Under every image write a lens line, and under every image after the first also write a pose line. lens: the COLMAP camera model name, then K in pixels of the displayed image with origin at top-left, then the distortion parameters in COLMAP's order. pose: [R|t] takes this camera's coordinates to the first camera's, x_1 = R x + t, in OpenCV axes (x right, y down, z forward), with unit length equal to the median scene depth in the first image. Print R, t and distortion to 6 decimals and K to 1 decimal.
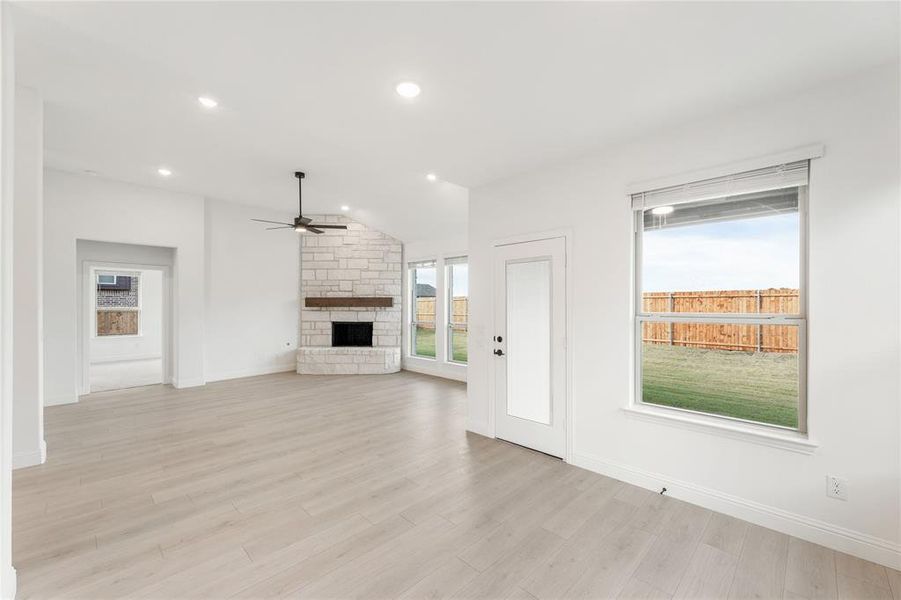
lens RADIAL K [[362.3, 0, 452.2], [0, 362.3, 306.5], [0, 0, 1]] dist [-0.000691, 0.000007]
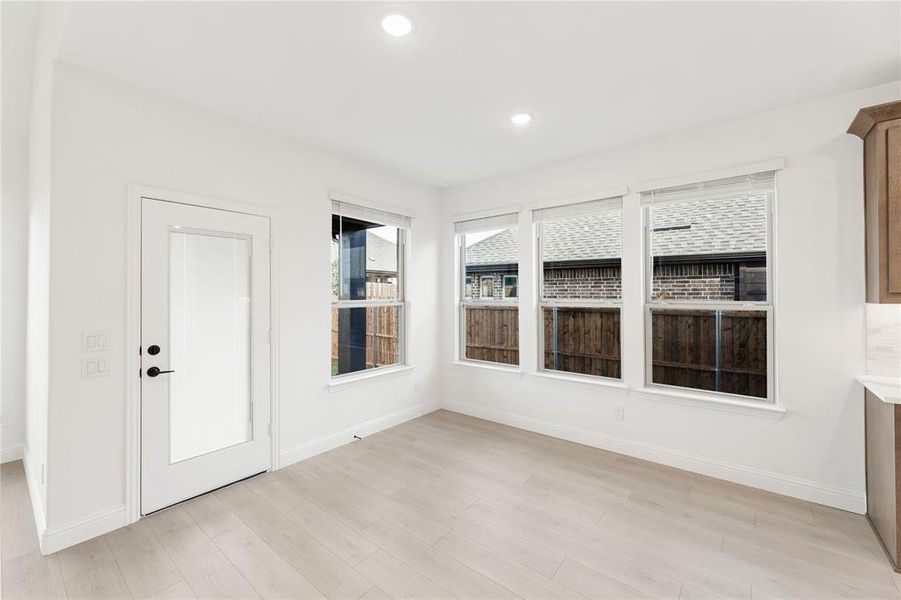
lens RADIAL K [[369.0, 0, 450.6], [0, 369.0, 292.9], [0, 0, 1]] dist [-0.000978, -0.000104]
pose [[-0.096402, 0.001411, 0.995341, -0.260591], [0.001269, 0.999998, -0.001295, -0.002430], [-0.995342, 0.001138, -0.096404, 0.268823]]
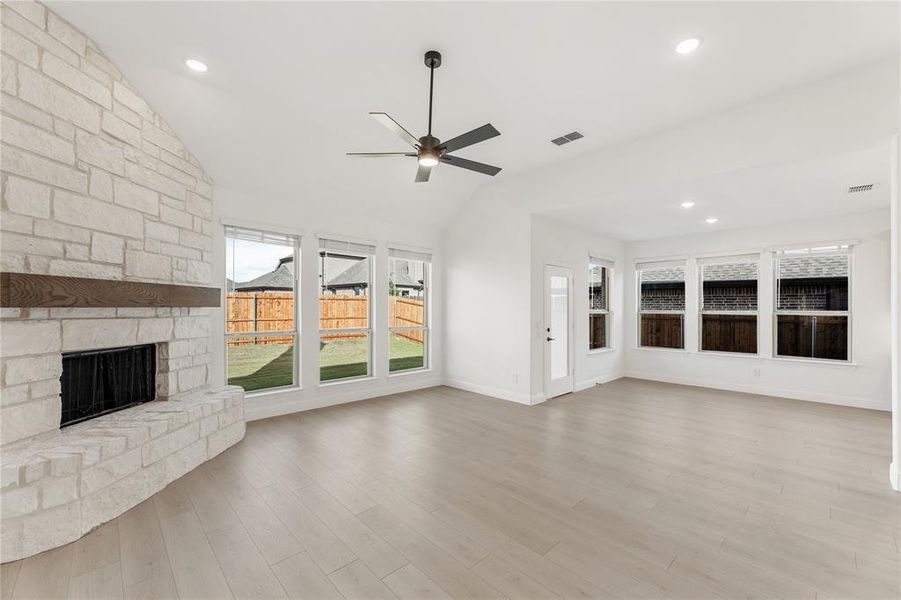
lens RADIAL K [[367.6, 0, 447.3], [0, 367.6, 309.5], [0, 0, 1]] dist [0.000288, -0.000036]
pose [[0.040425, -0.006378, 0.999162, -0.648031], [-0.002273, 0.999976, 0.006475, 0.000377], [-0.999180, -0.002533, 0.040409, 0.646949]]
